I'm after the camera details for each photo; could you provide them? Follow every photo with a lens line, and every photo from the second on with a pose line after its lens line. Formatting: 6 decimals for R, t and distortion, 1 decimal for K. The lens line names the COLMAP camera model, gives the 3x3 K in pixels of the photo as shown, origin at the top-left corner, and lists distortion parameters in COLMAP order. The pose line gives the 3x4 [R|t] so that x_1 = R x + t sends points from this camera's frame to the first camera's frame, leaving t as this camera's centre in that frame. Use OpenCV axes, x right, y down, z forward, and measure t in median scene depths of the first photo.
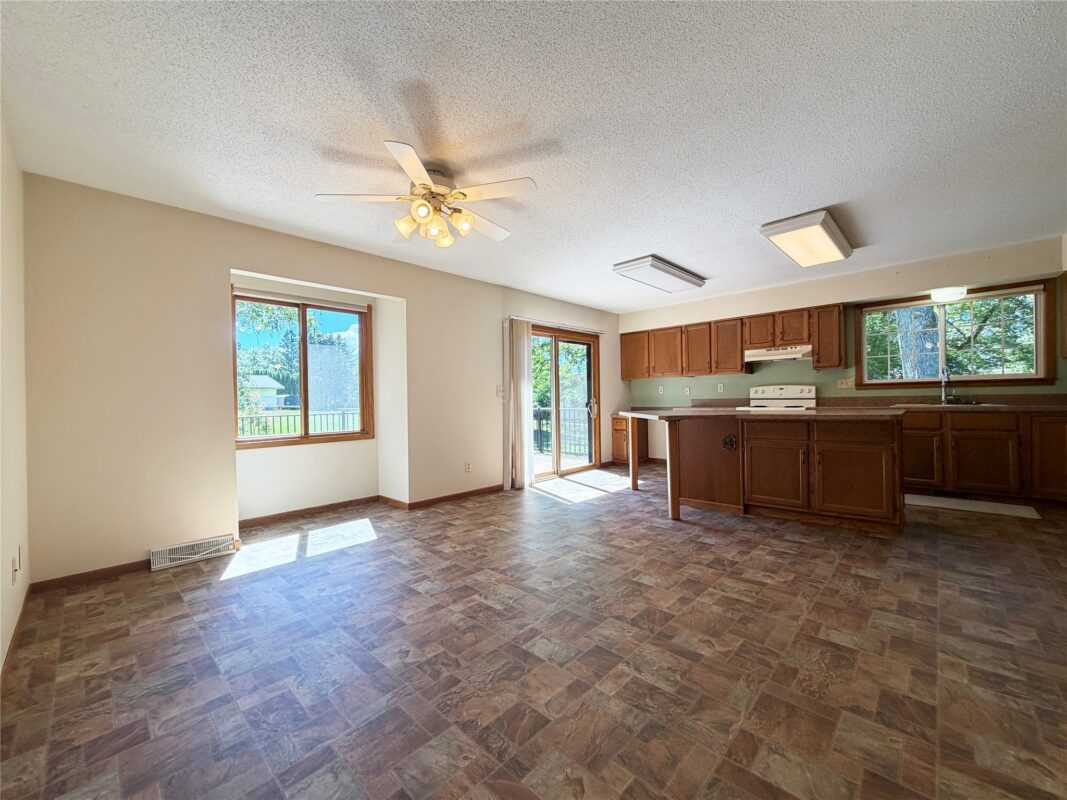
lens RADIAL K [[425.4, 0, 531.2], [0, 425.4, 401.7], [0, 0, 1]] dist [-0.000257, 0.000689]
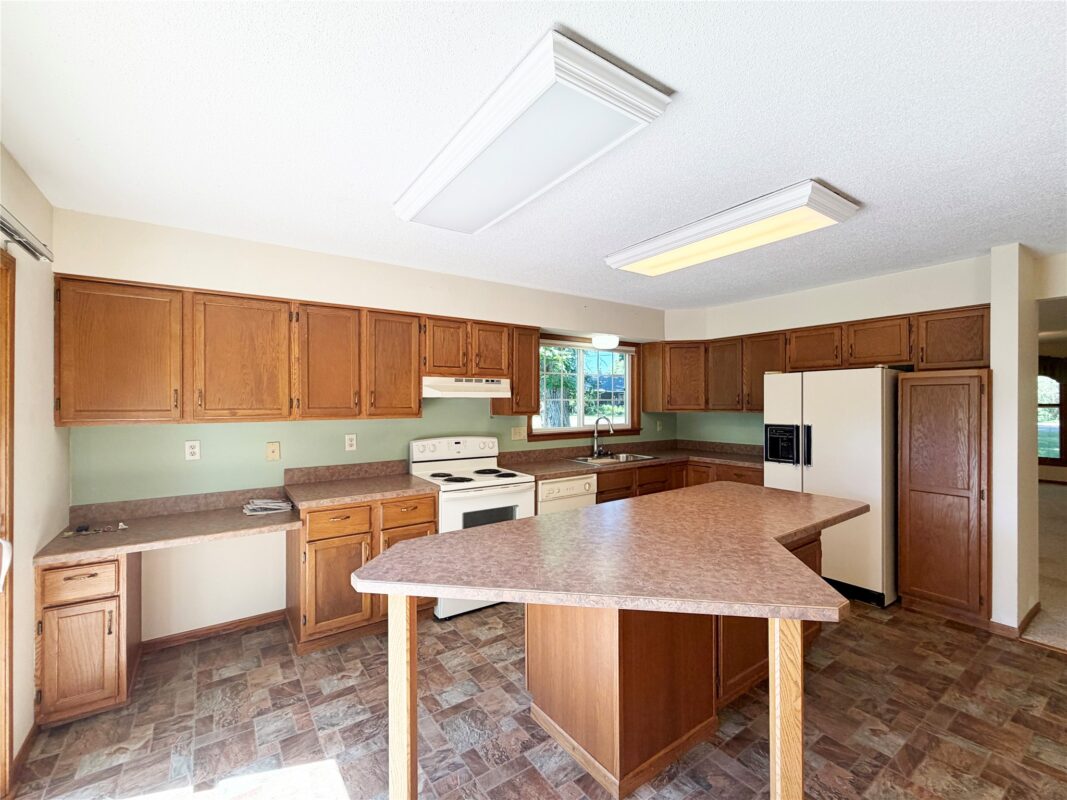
lens RADIAL K [[461.9, 0, 533.5], [0, 461.9, 403.1], [0, 0, 1]] dist [0.001522, -0.000319]
pose [[0.191973, 0.017274, 0.981248, -0.059527], [0.004620, 0.999818, -0.018505, -0.081072], [-0.981389, 0.008086, 0.191858, 0.815935]]
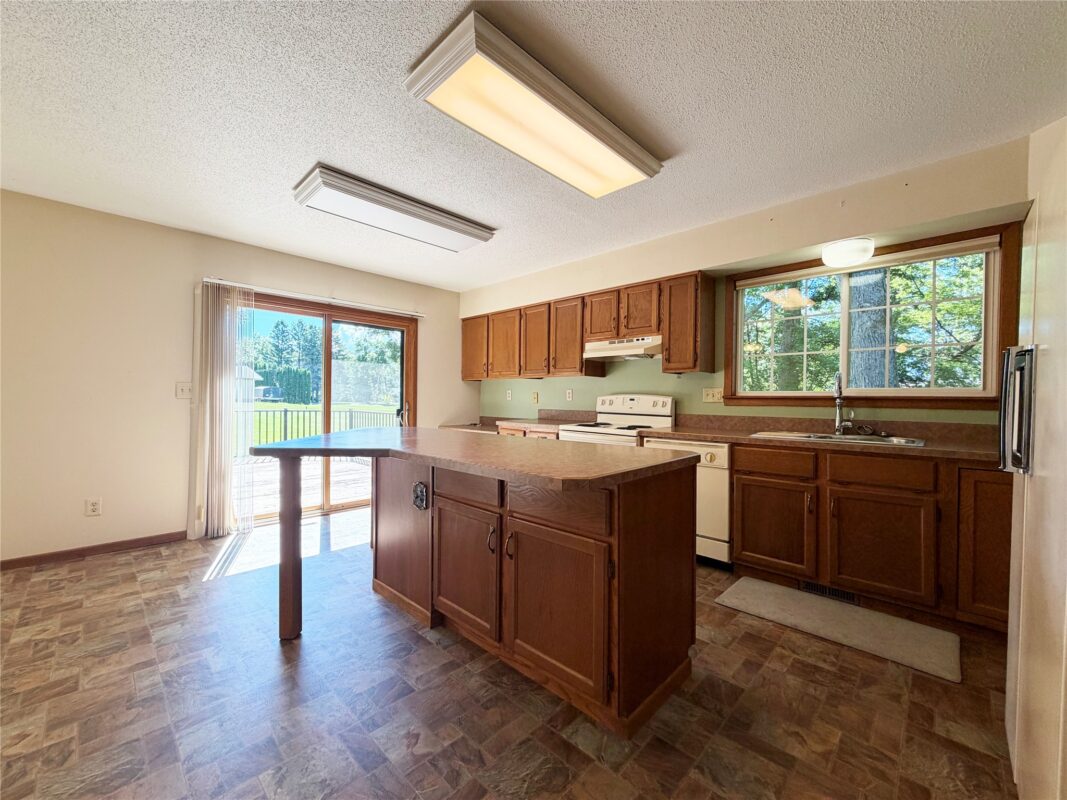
lens RADIAL K [[425.4, 0, 531.1], [0, 425.4, 401.0], [0, 0, 1]] dist [-0.000257, 0.000689]
pose [[0.999490, 0.030727, -0.008640, 0.461902], [-0.030719, 0.999528, 0.001016, -0.025425], [0.008667, -0.000750, 0.999962, 0.332499]]
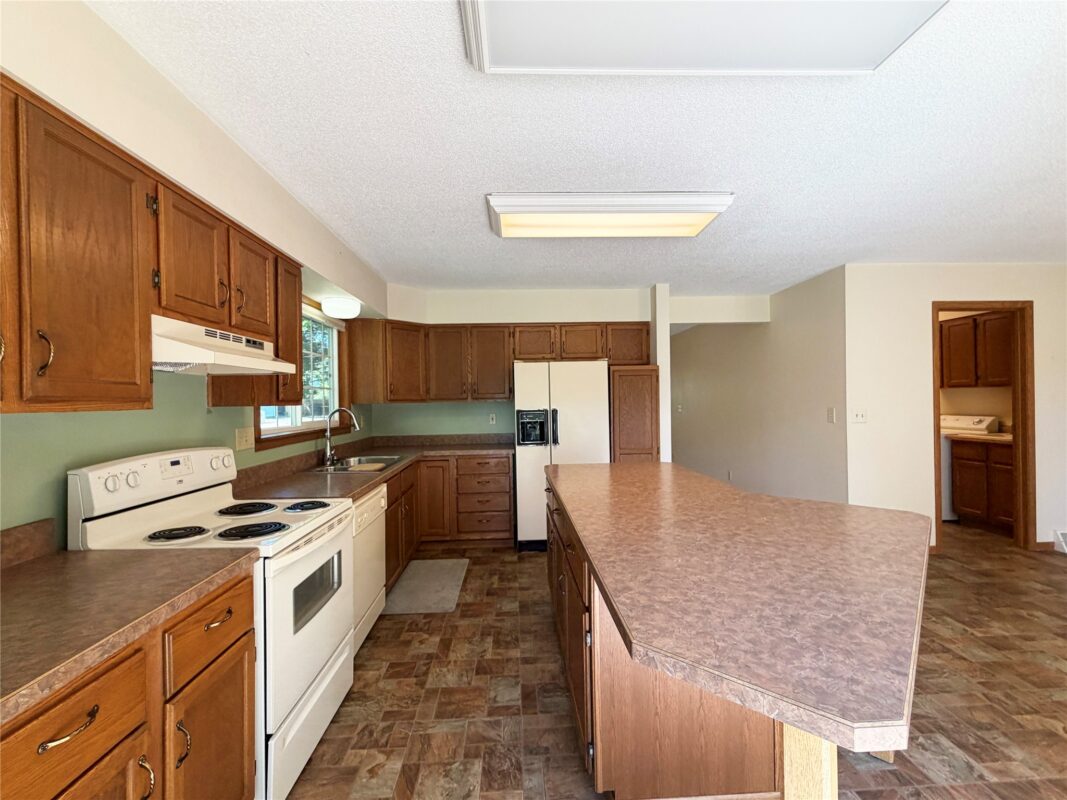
lens RADIAL K [[461.9, 0, 534.4], [0, 461.9, 402.4], [0, 0, 1]] dist [0.001522, -0.000319]
pose [[-0.722454, 0.029725, 0.690780, 0.185359], [0.035784, 0.999344, -0.005578, -0.067034], [-0.690492, 0.020689, -0.723044, 1.137717]]
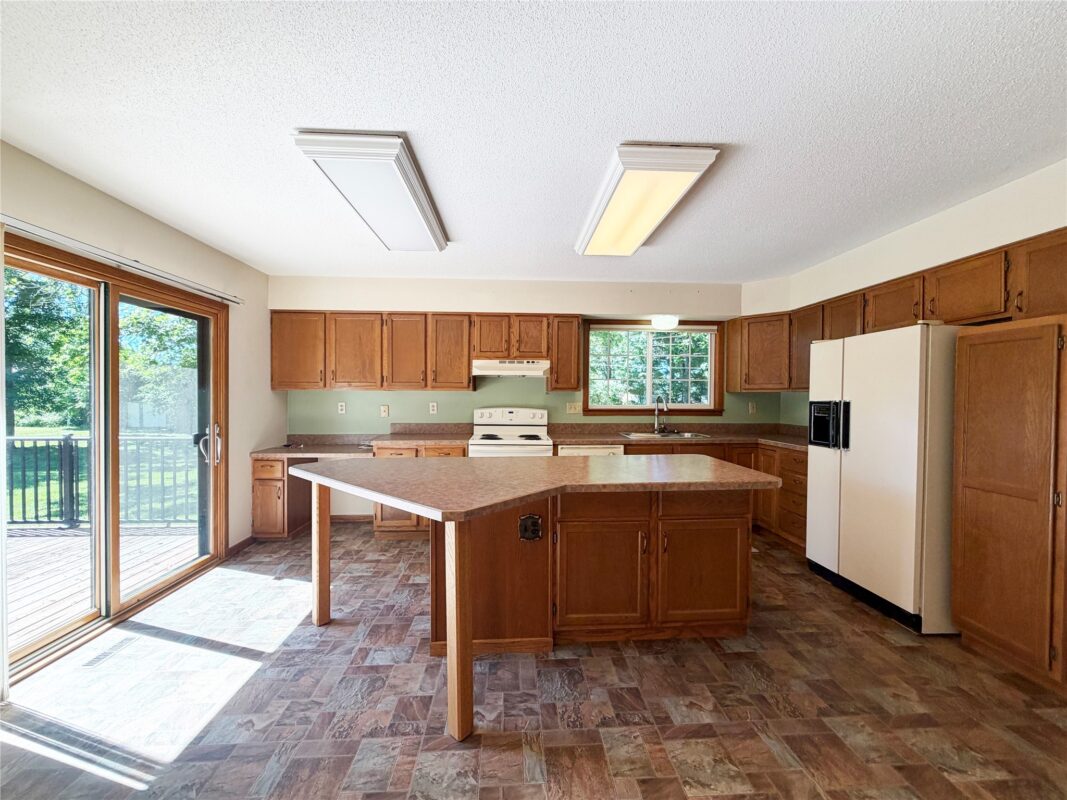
lens RADIAL K [[425.4, 0, 531.5], [0, 425.4, 401.6], [0, 0, 1]] dist [-0.000257, 0.000689]
pose [[0.683204, 0.013348, 0.730106, 0.042793], [-0.013679, 0.999891, -0.005480, -0.049770], [-0.730100, -0.006244, 0.683312, 0.467060]]
